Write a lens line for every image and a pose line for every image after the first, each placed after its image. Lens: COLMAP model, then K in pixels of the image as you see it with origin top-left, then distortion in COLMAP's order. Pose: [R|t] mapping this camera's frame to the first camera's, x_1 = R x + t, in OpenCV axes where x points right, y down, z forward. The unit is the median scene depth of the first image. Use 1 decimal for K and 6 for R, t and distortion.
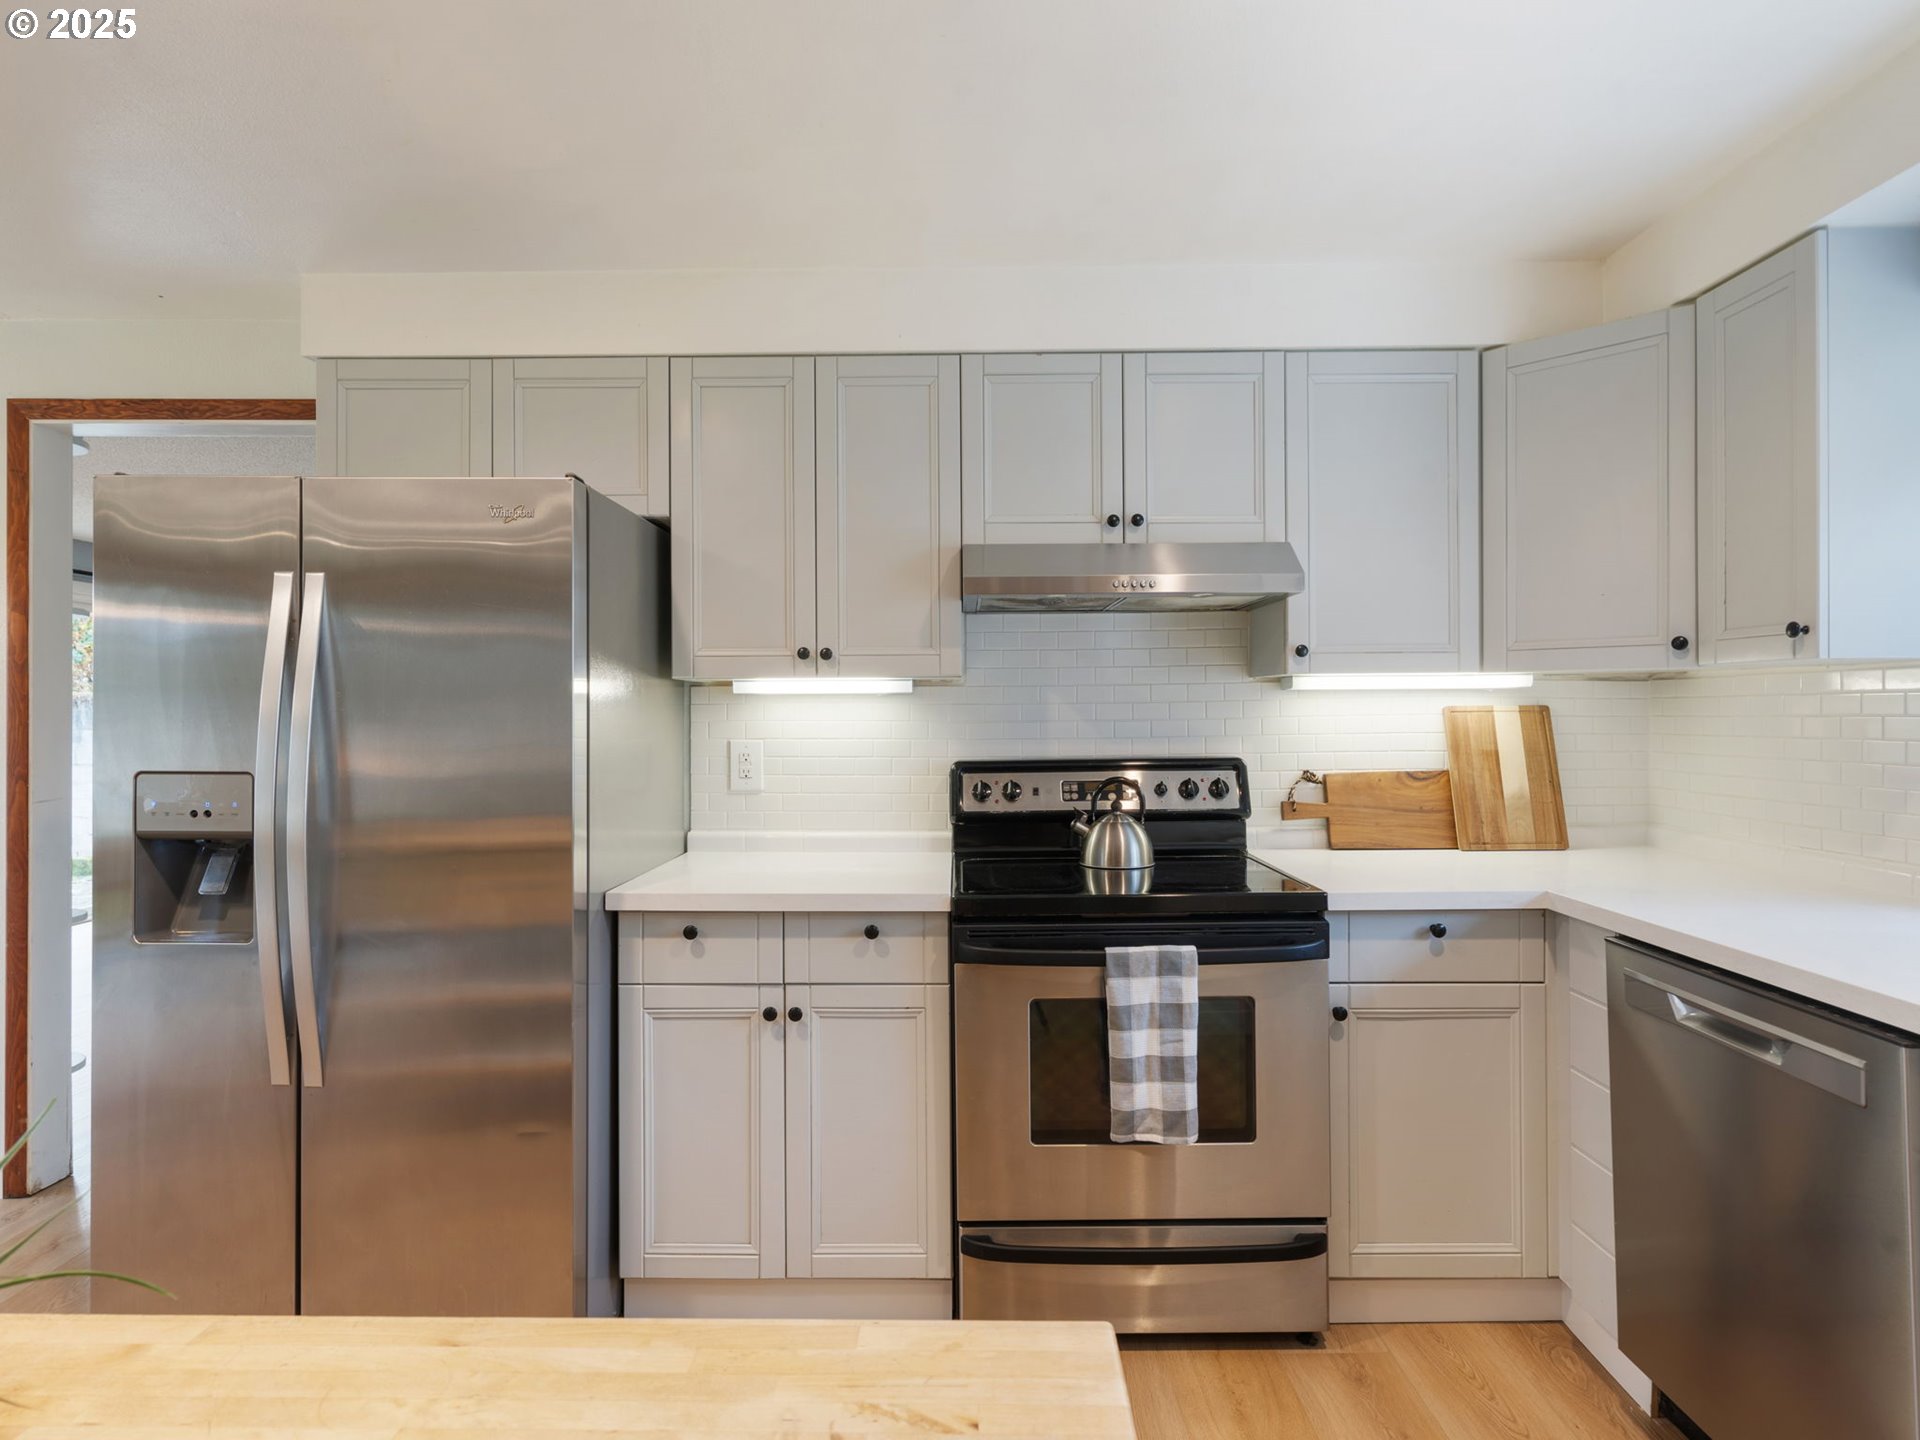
lens RADIAL K [[993.7, 0, 963.9], [0, 993.7, 713.6], [0, 0, 1]] dist [-0.008972, 0.001897]
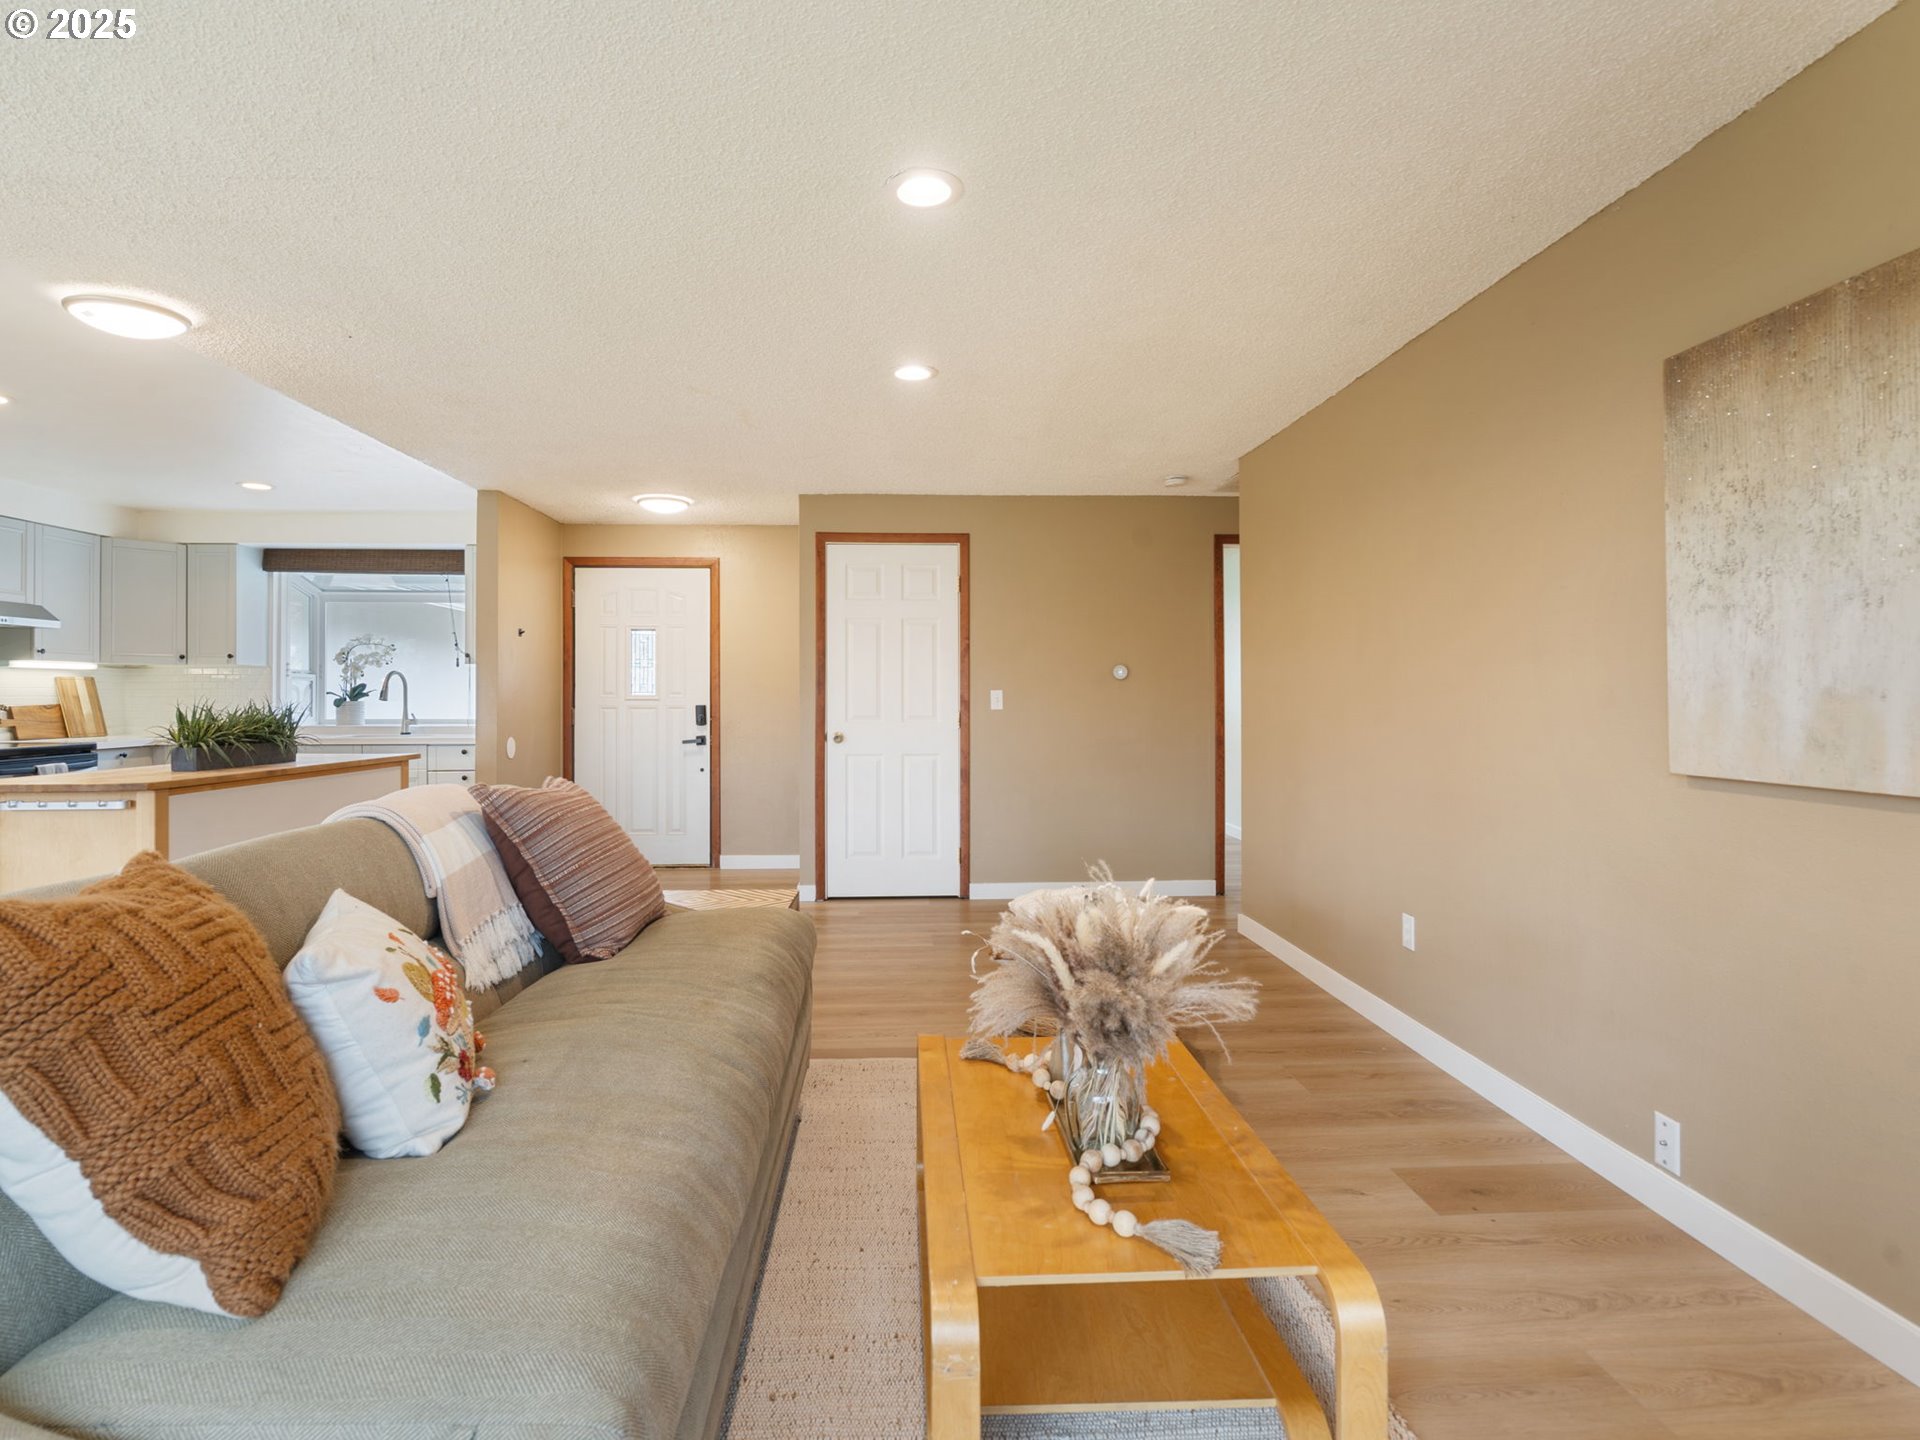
lens RADIAL K [[993.7, 0, 967.7], [0, 993.7, 703.2], [0, 0, 1]] dist [-0.008972, 0.001897]
pose [[-0.067942, -0.002017, 0.997687, -1.998098], [0.000727, 0.999998, 0.002072, 0.053655], [-0.997689, 0.000866, -0.067940, -0.967510]]
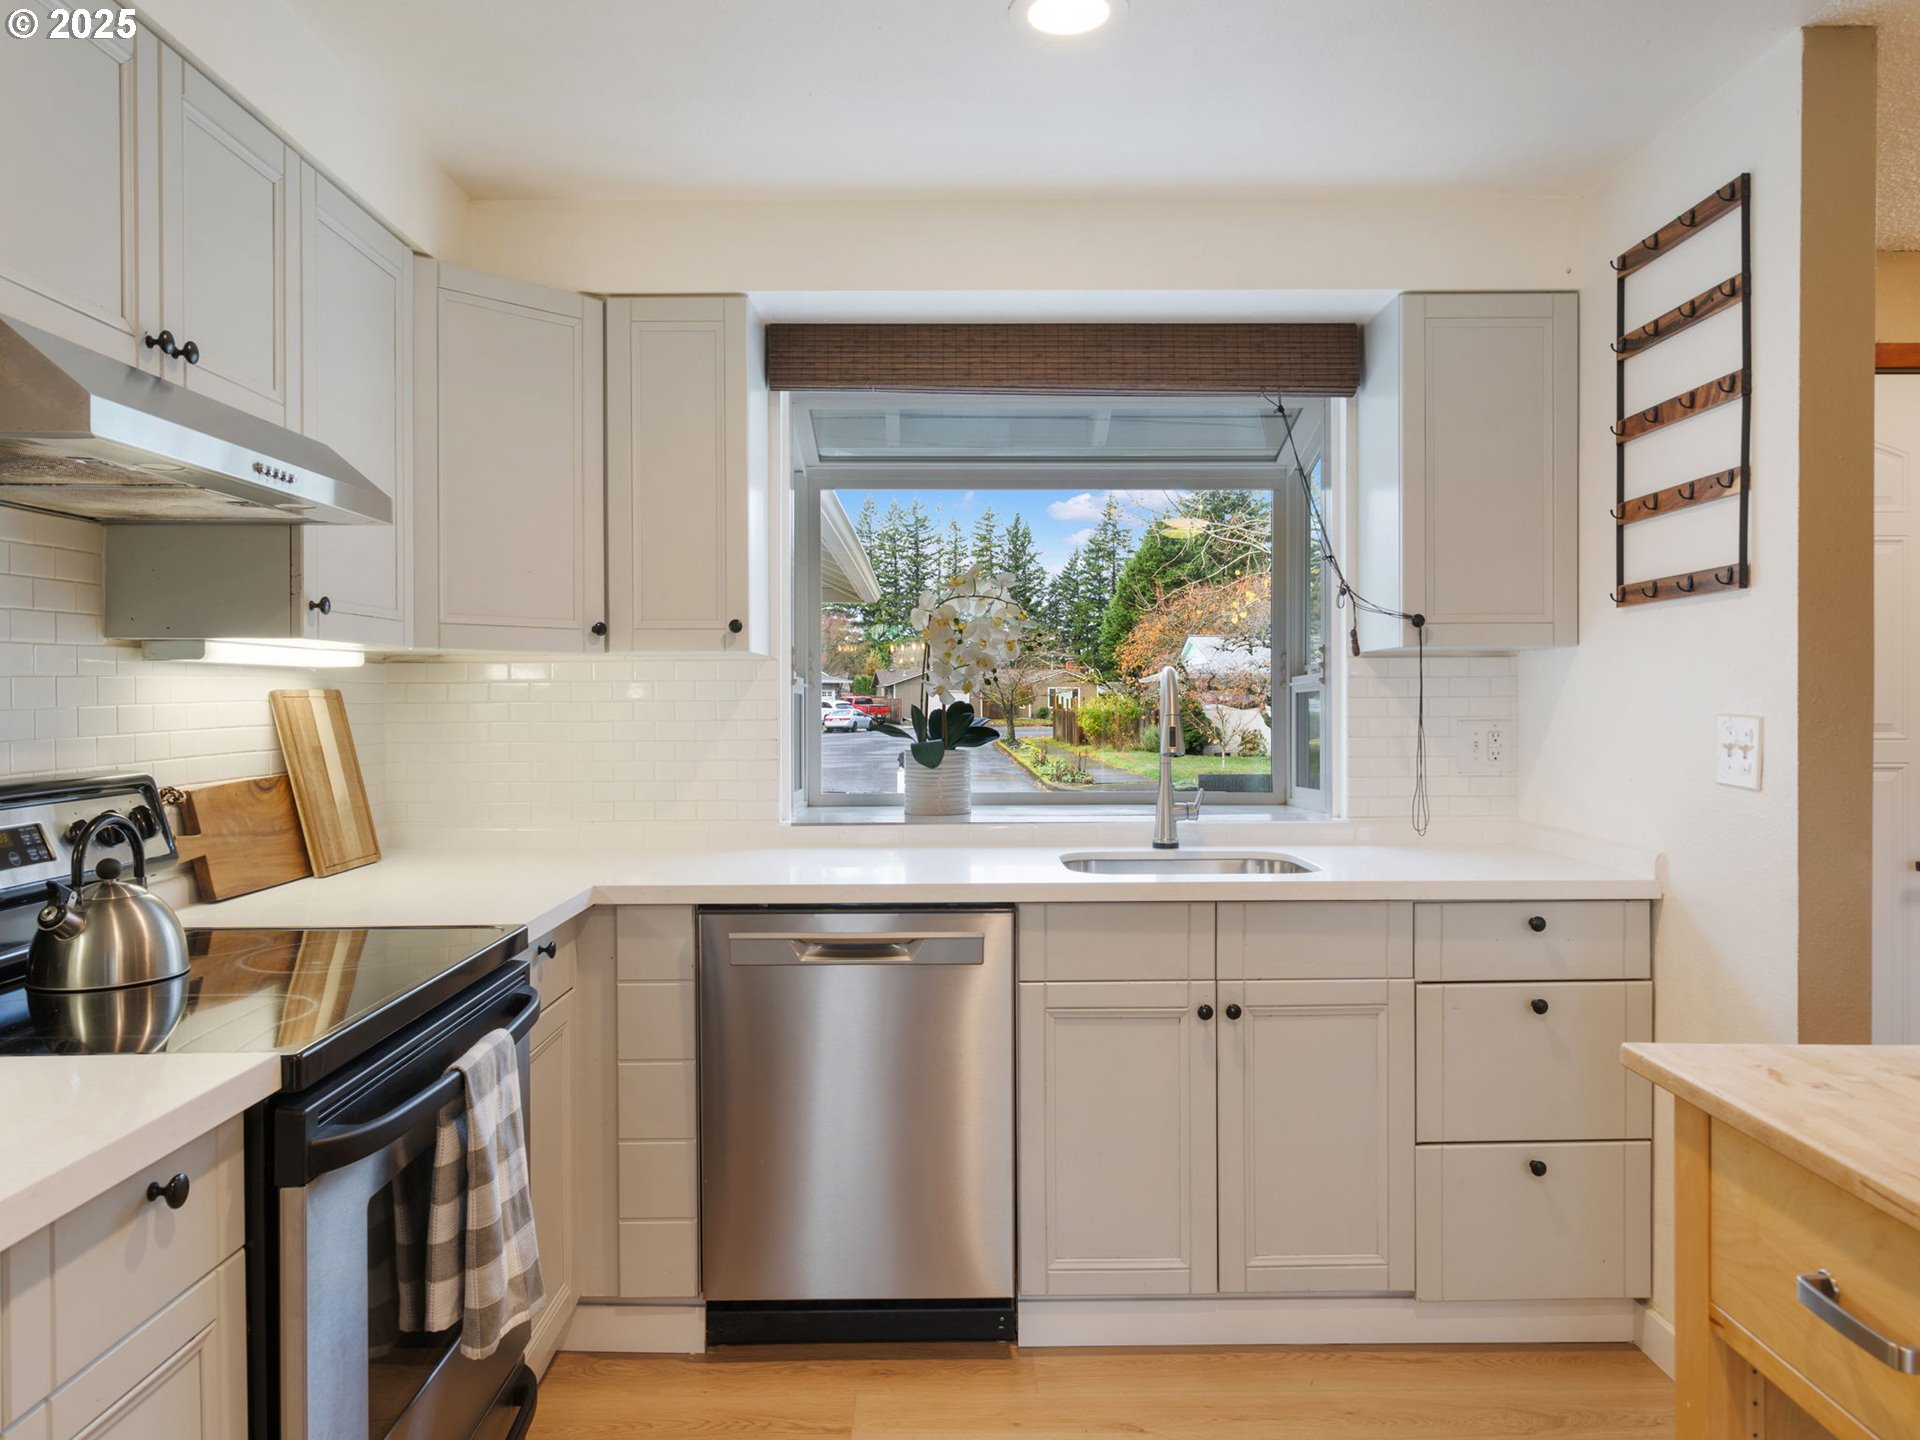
lens RADIAL K [[1351.2, 0, 953.5], [0, 1351.2, 721.5], [0, 0, 1]] dist [-0.007782, -0.000063]
pose [[-0.006591, -0.011622, 0.999911, -0.550083], [0.005733, 0.999916, 0.011660, 0.007875], [-0.999962, 0.005810, -0.006524, 0.524589]]
